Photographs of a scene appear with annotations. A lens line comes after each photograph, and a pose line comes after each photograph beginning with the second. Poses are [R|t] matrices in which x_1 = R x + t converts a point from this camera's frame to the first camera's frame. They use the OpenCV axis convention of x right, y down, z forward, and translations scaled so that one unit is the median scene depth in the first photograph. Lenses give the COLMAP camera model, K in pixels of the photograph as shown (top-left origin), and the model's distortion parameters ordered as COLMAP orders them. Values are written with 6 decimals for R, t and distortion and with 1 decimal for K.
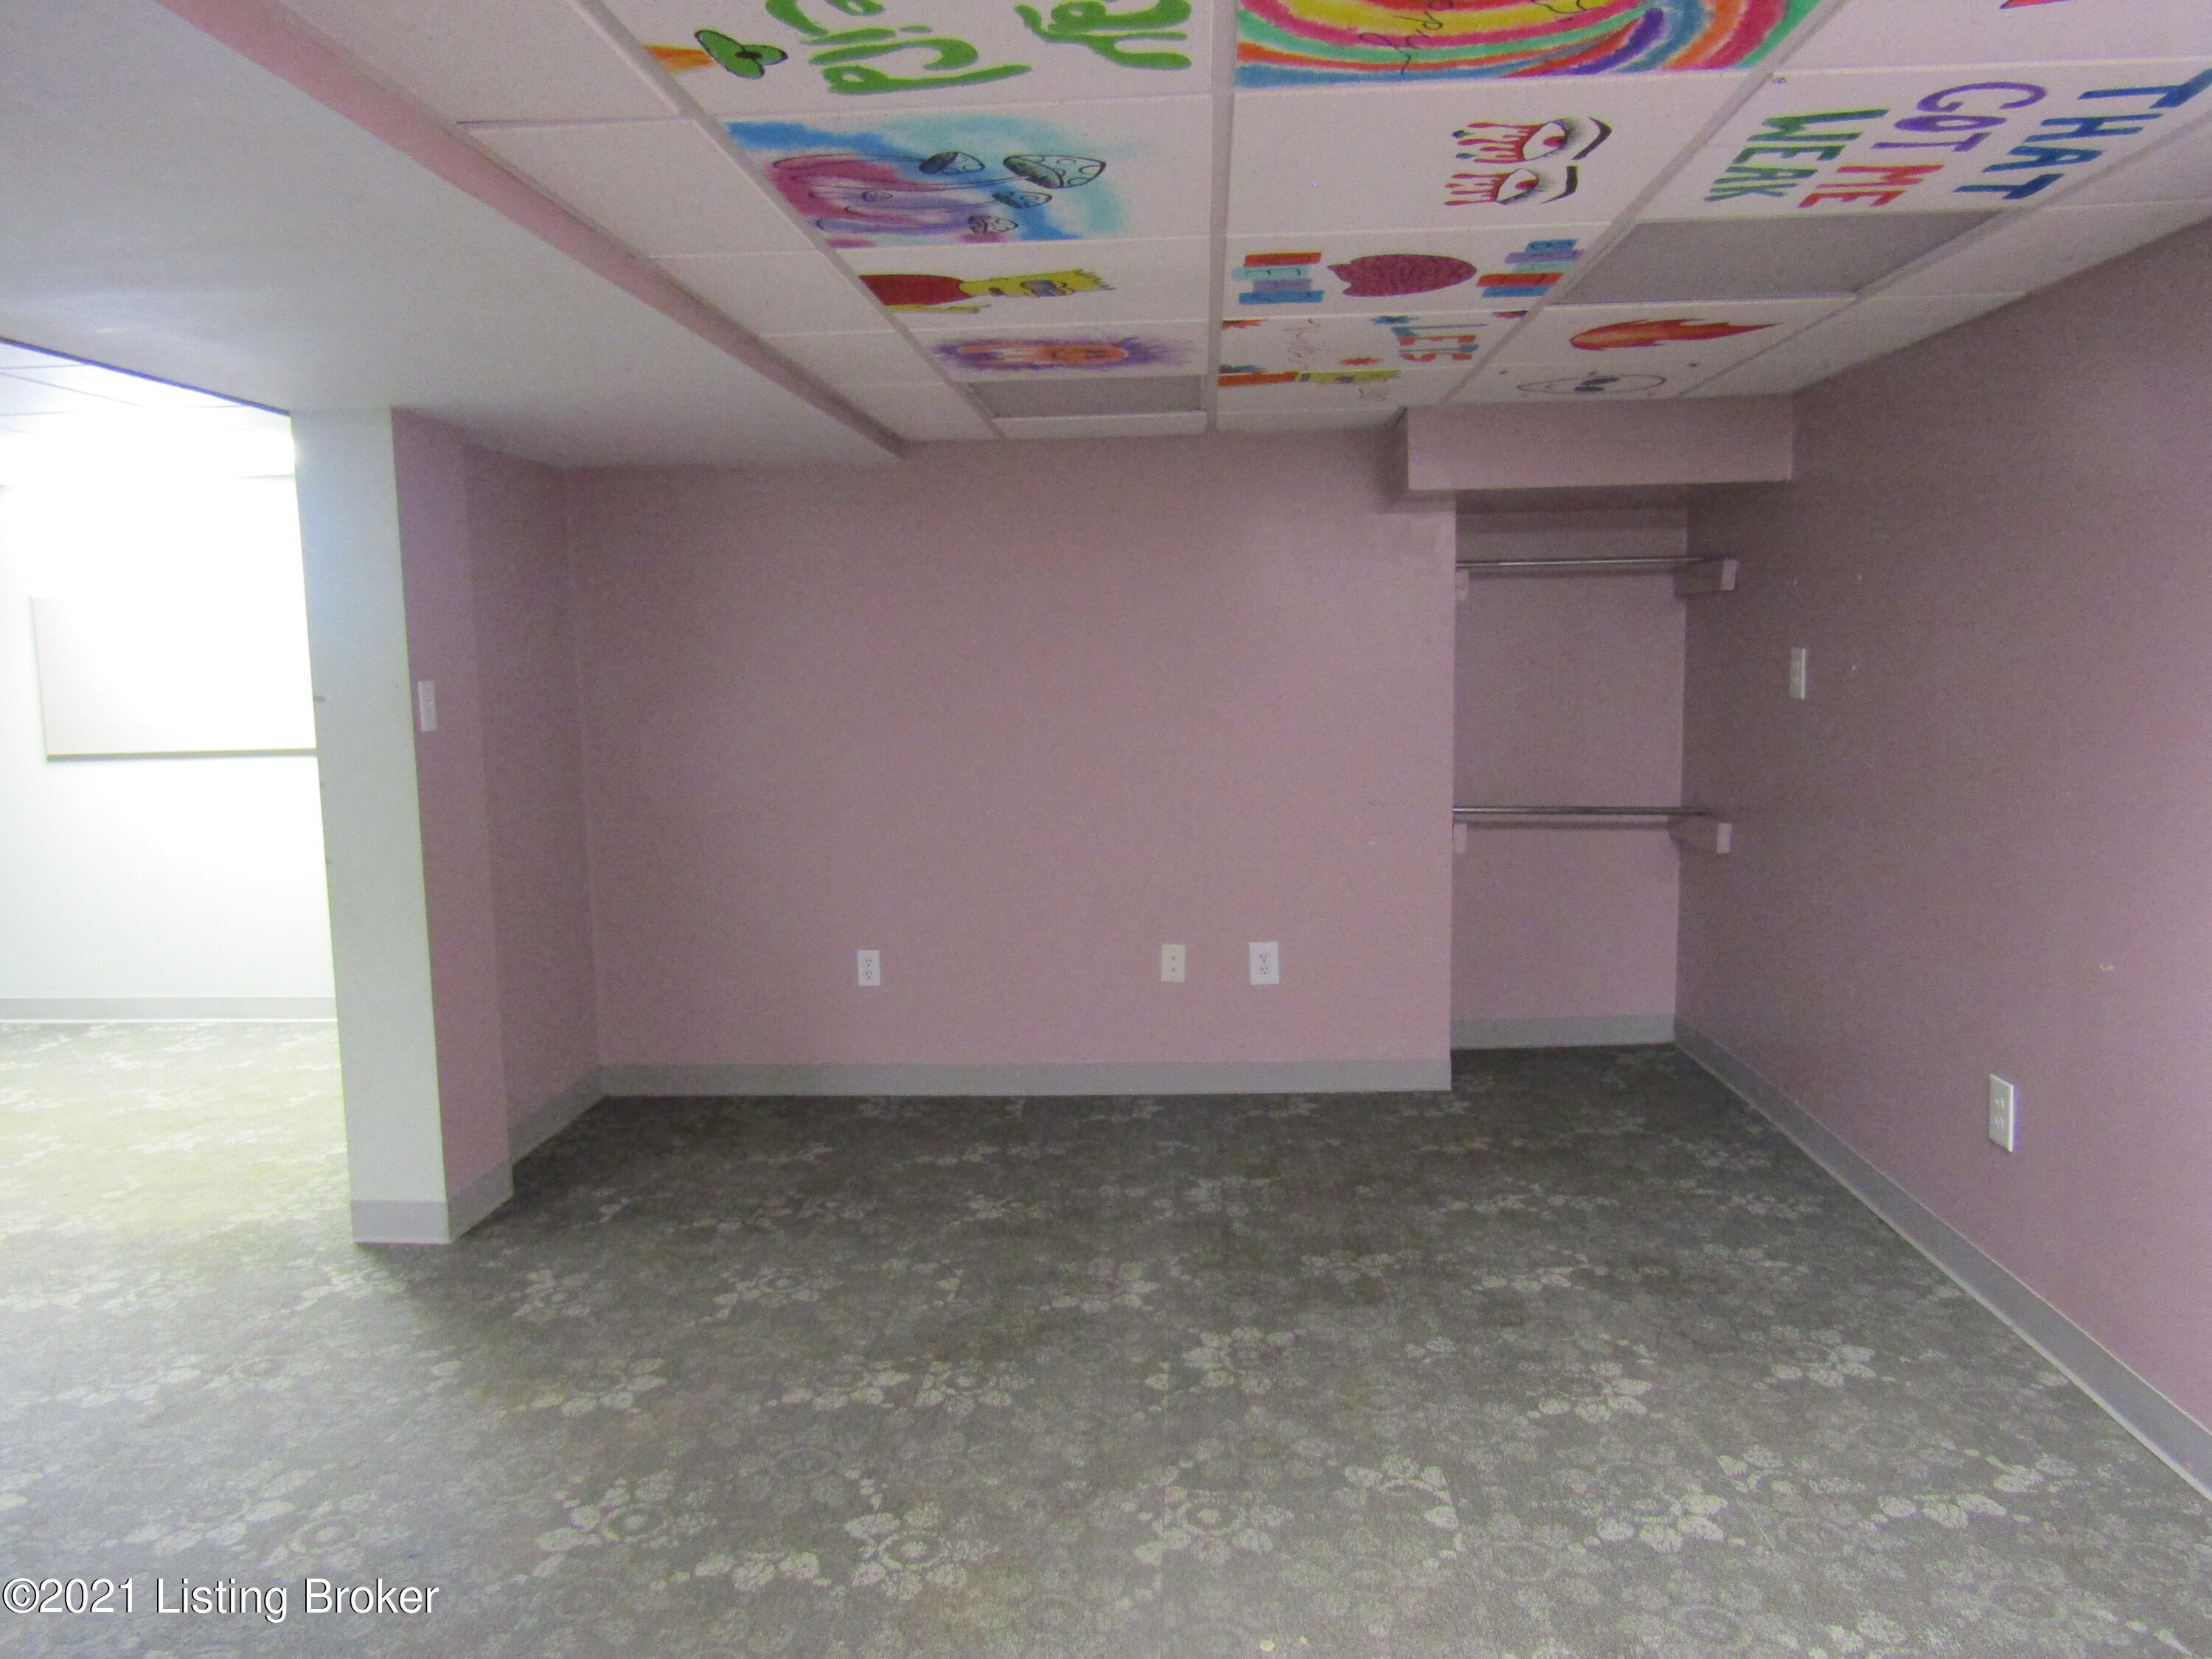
lens RADIAL K [[1557.8, 0, 1106.0], [0, 1557.8, 829.5], [0, 0, 1]] dist [0.001427, 0.000157]
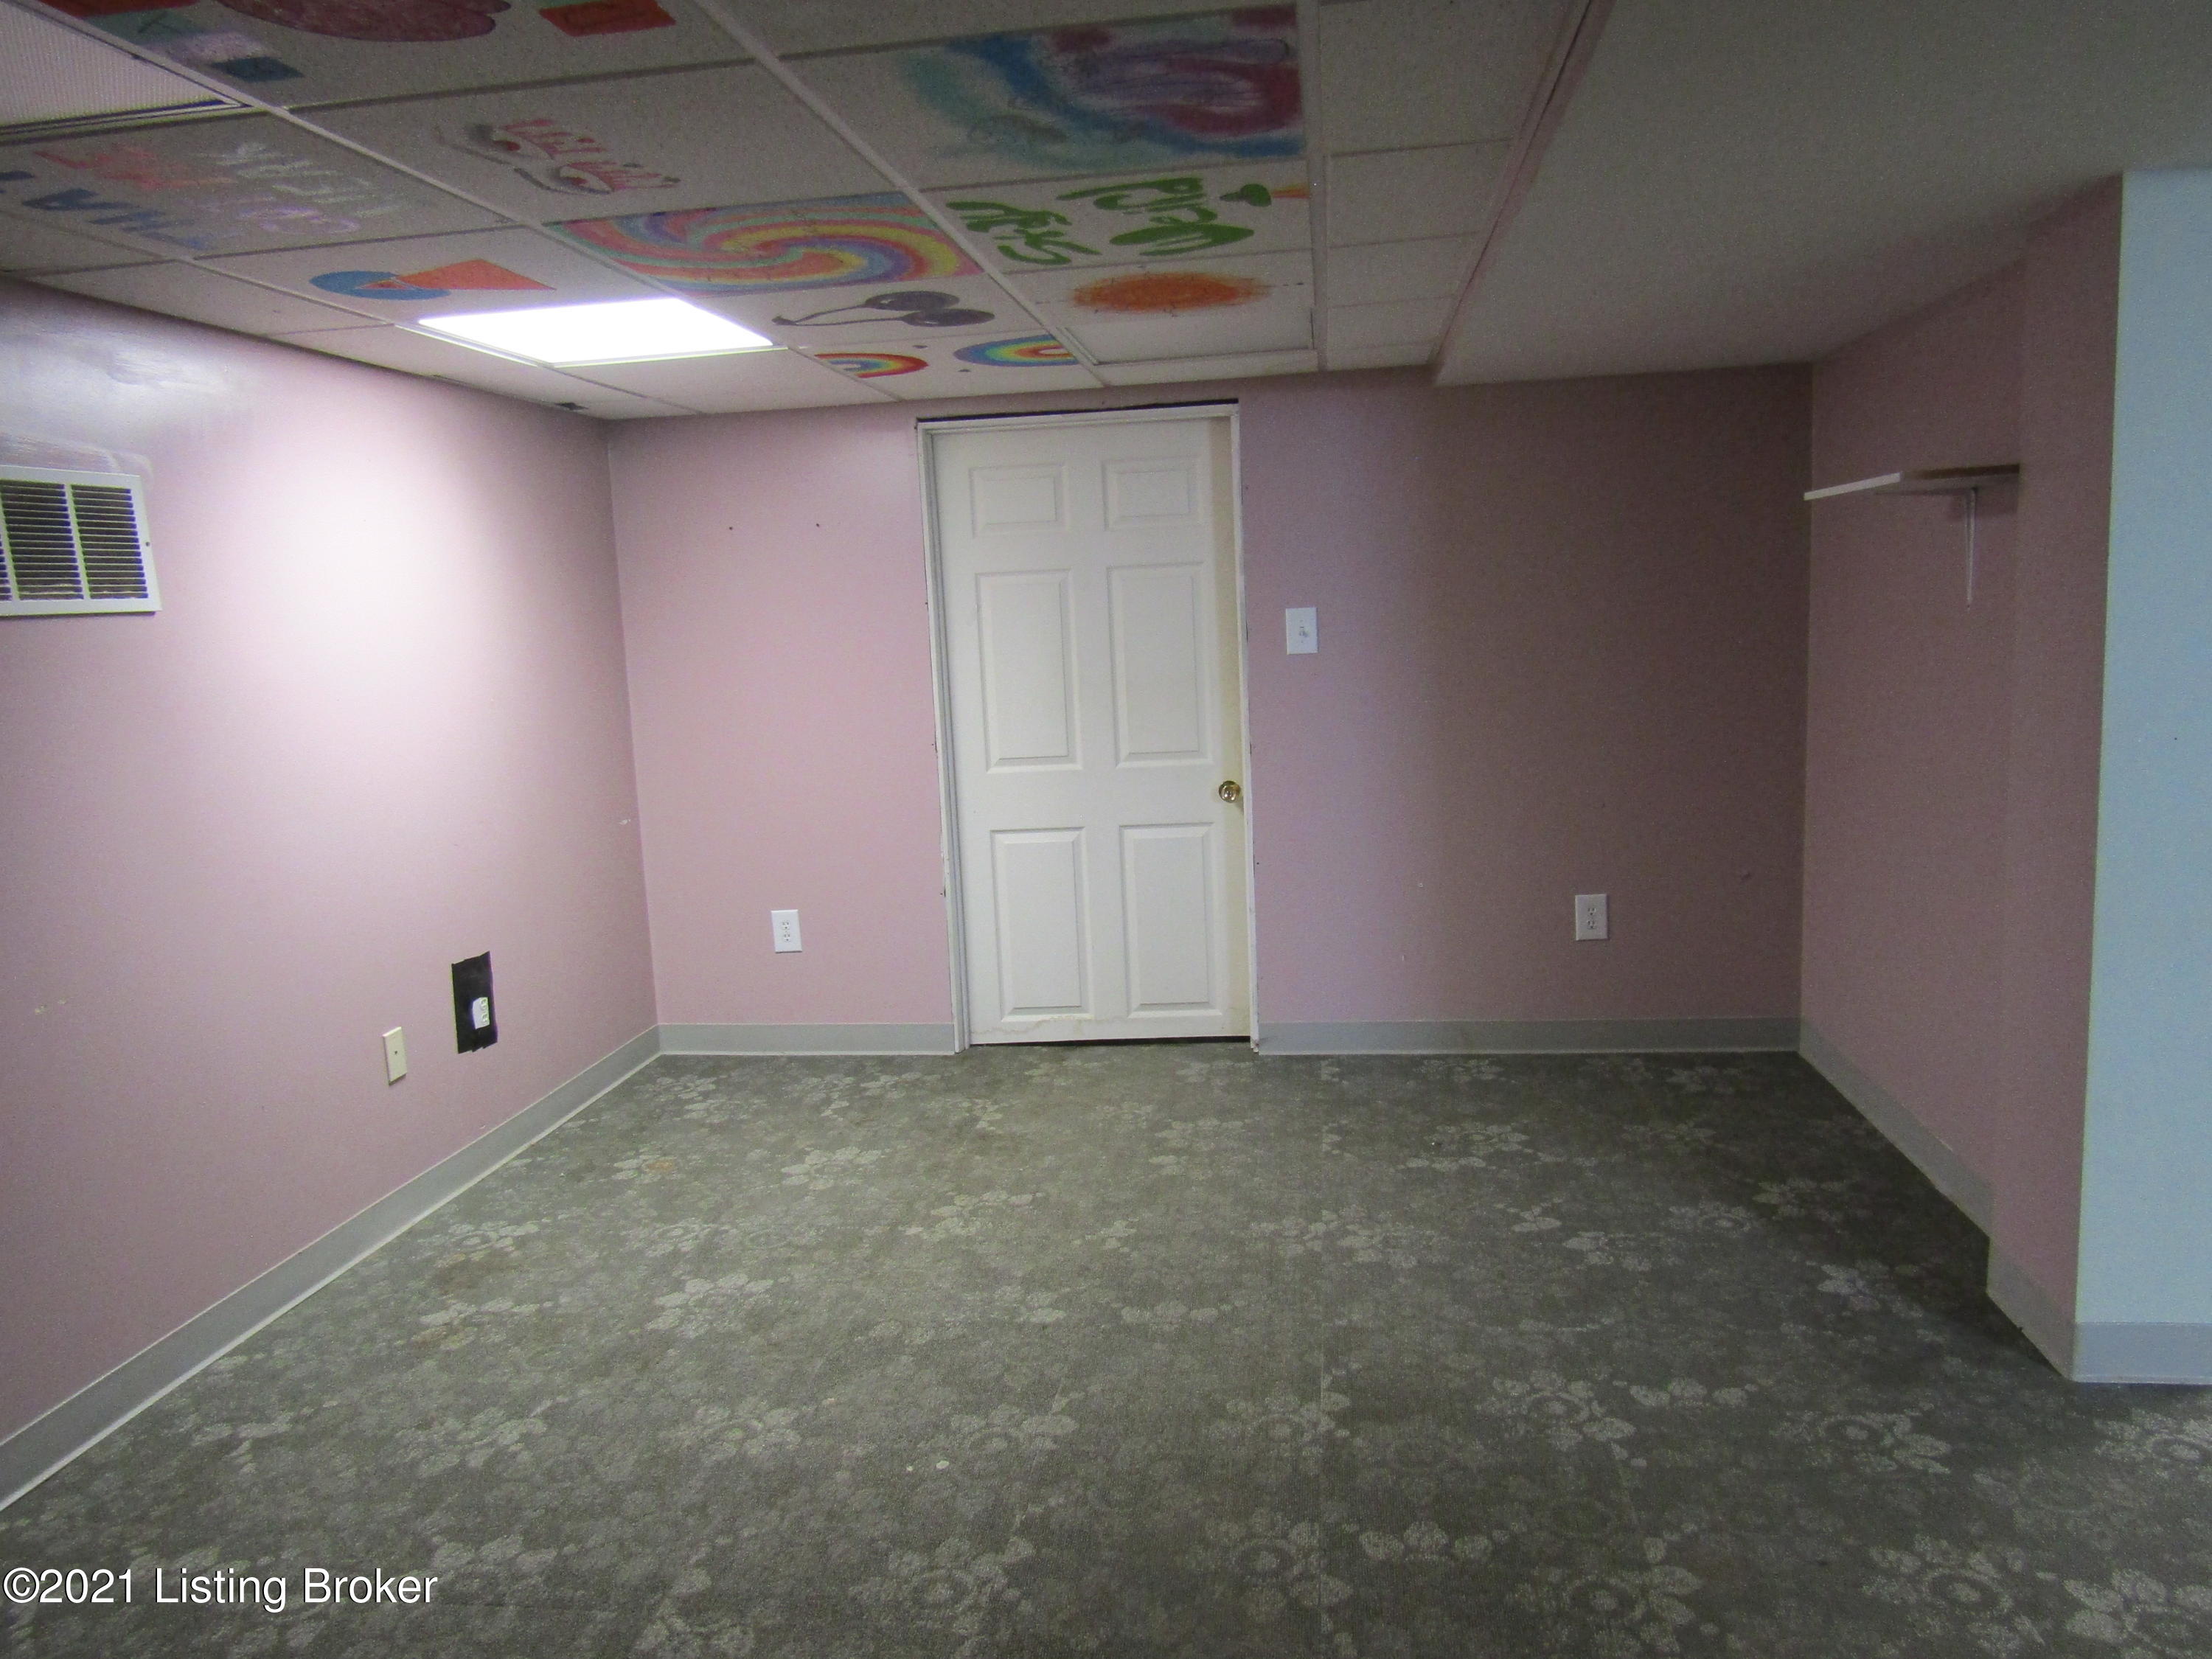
lens RADIAL K [[1557.8, 0, 1106.0], [0, 1557.8, 829.5], [0, 0, 1]] dist [0.001427, 0.000157]
pose [[-0.994048, 0.054570, 0.094294, -0.141887], [0.076802, 0.964871, 0.251249, -0.205573], [-0.077271, 0.256995, -0.963319, 1.819219]]
